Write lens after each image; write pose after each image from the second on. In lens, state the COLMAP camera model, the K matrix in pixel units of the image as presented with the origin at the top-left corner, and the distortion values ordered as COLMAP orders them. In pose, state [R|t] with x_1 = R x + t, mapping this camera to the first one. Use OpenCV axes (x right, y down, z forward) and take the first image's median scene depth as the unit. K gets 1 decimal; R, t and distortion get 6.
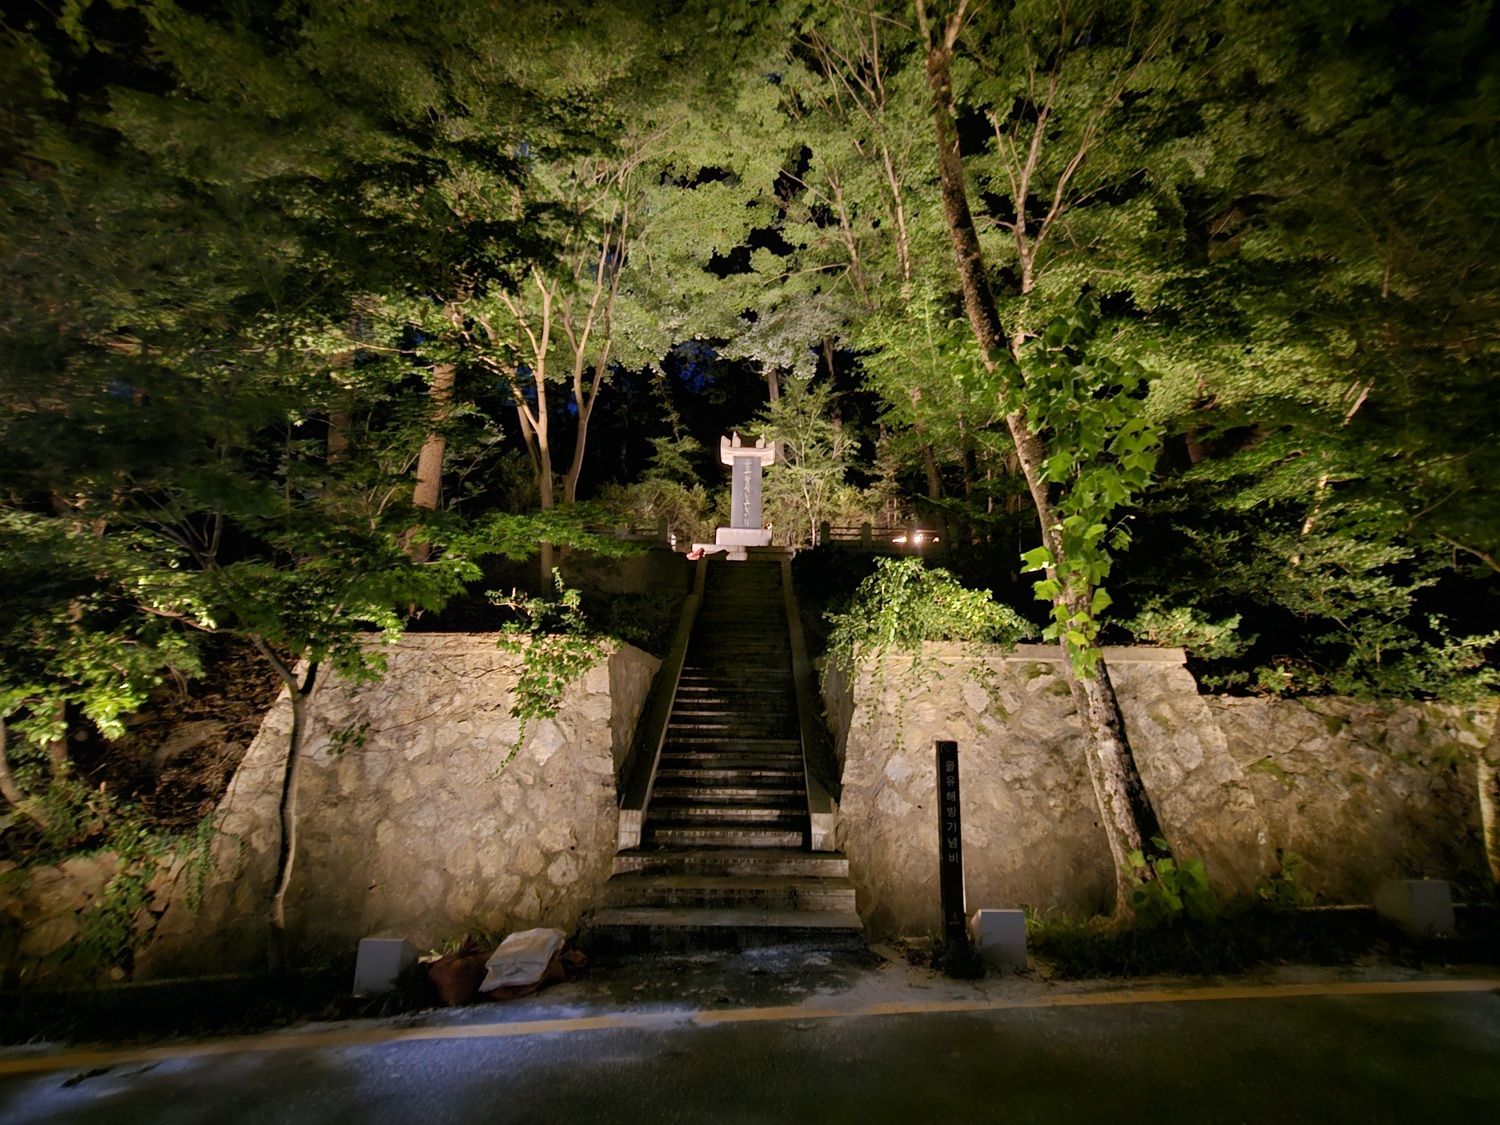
lens RADIAL K [[602.5, 0, 750.2], [0, 602.5, 562.6], [0, 0, 1]] dist [0.000051, 0.000000]
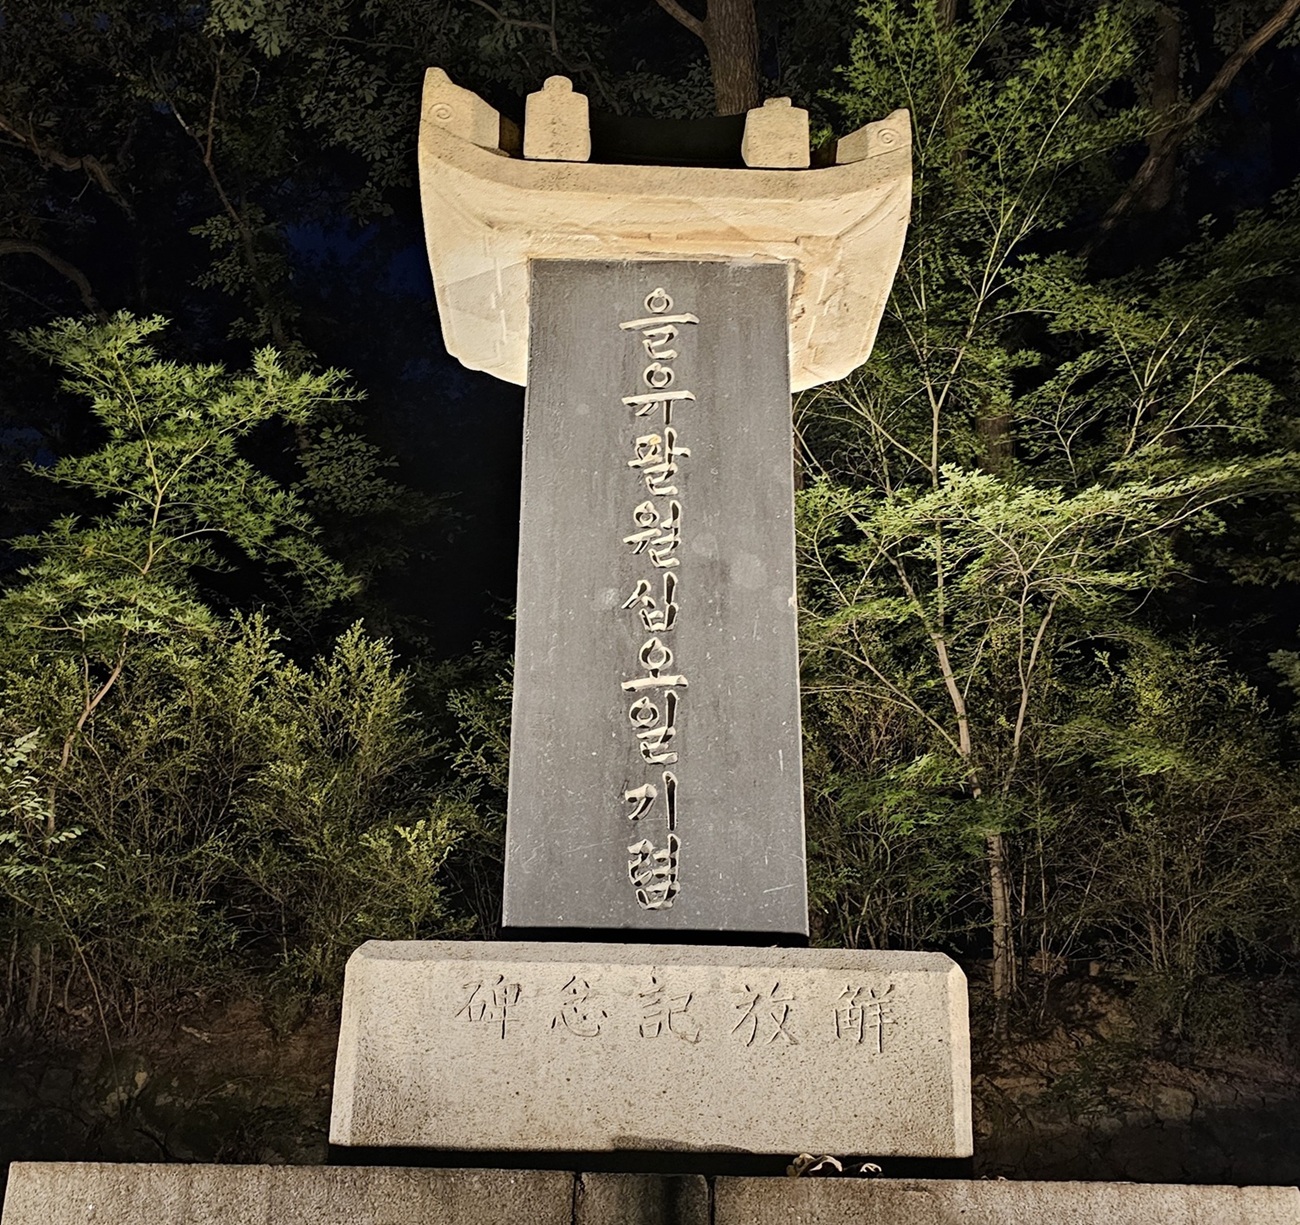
lens RADIAL K [[999.2, 0, 650.6], [0, 999.2, 611.5], [0, 0, 1]] dist [0.006184, 0.001976]
pose [[0.998540, 0.006426, 0.053640, -0.013470], [0.007498, 0.966807, -0.255399, -0.058235], [-0.053501, 0.255428, 0.965347, 0.722378]]
